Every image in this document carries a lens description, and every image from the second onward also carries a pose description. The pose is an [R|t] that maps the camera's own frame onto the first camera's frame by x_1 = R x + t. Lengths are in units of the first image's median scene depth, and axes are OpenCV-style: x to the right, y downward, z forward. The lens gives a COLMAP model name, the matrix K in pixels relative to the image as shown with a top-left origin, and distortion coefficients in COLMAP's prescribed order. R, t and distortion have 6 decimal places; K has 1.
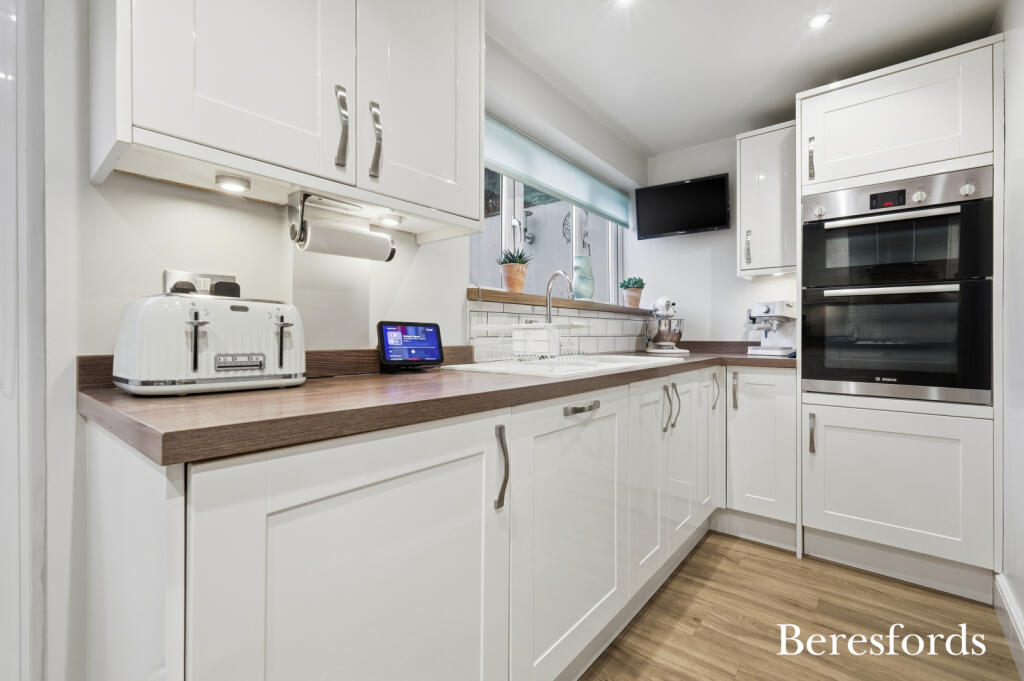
lens RADIAL K [[444.6, 0, 513.5], [0, 444.6, 336.0], [0, 0, 1]] dist [0.003125, 0.000532]
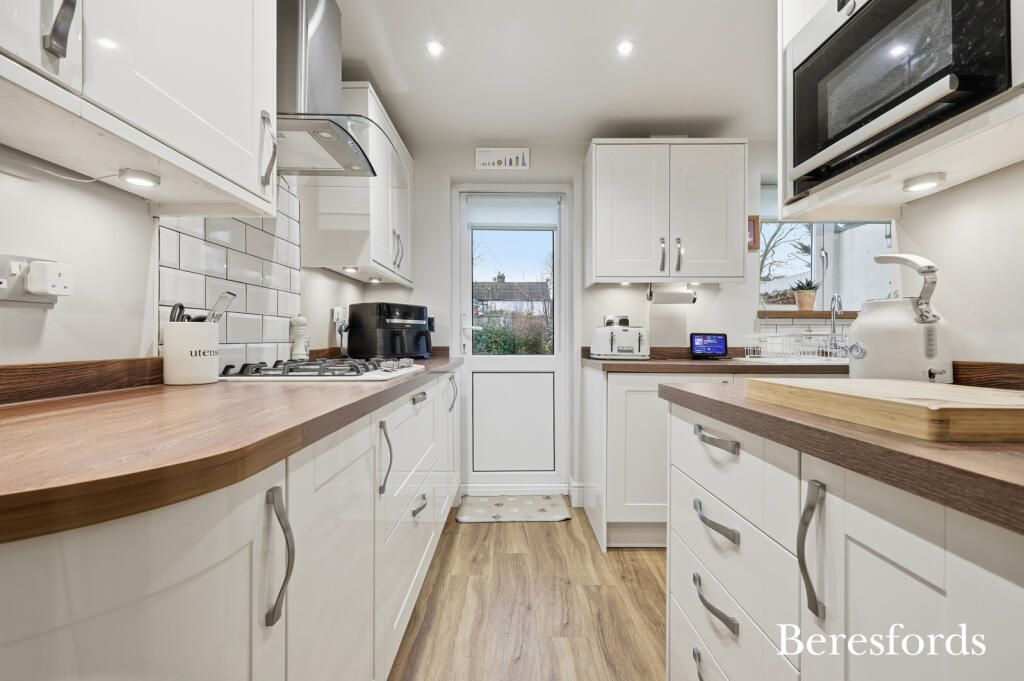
lens RADIAL K [[444.6, 0, 513.9], [0, 444.6, 338.6], [0, 0, 1]] dist [0.003125, 0.000532]
pose [[0.641260, -0.002193, -0.767320, 0.823369], [-0.004561, 0.999967, -0.006670, 0.008615], [0.767310, 0.007777, 0.641229, -1.013007]]
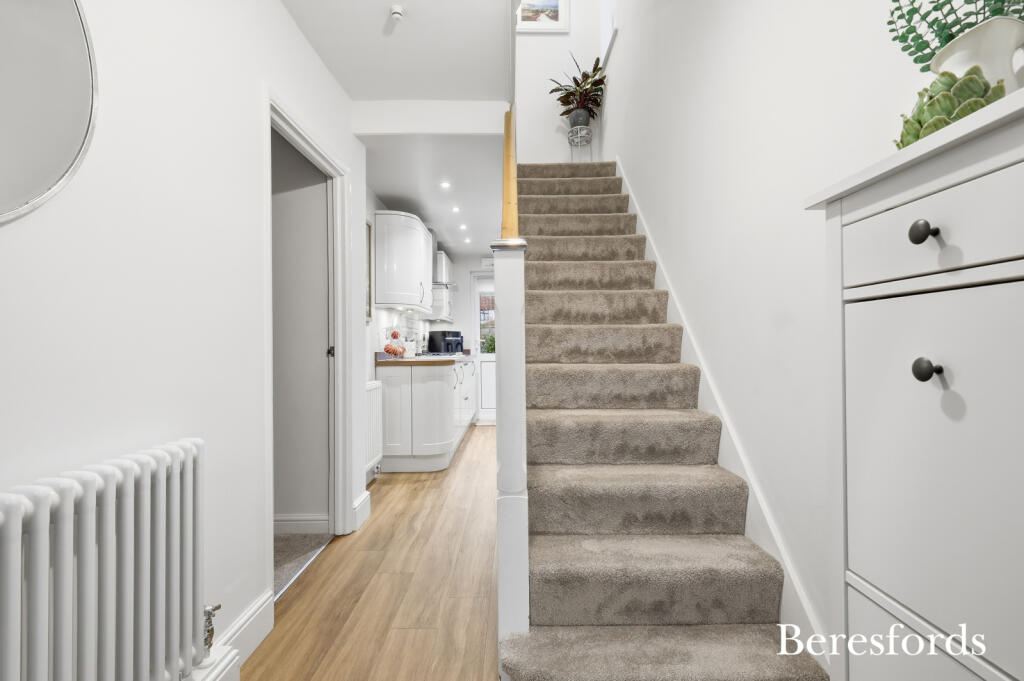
lens RADIAL K [[444.6, 0, 512.3], [0, 444.6, 343.8], [0, 0, 1]] dist [0.003125, 0.000532]
pose [[0.633154, -0.007465, -0.773990, 5.508131], [0.000896, 0.999960, -0.008911, 0.033355], [0.774026, 0.004949, 0.633135, -4.383772]]
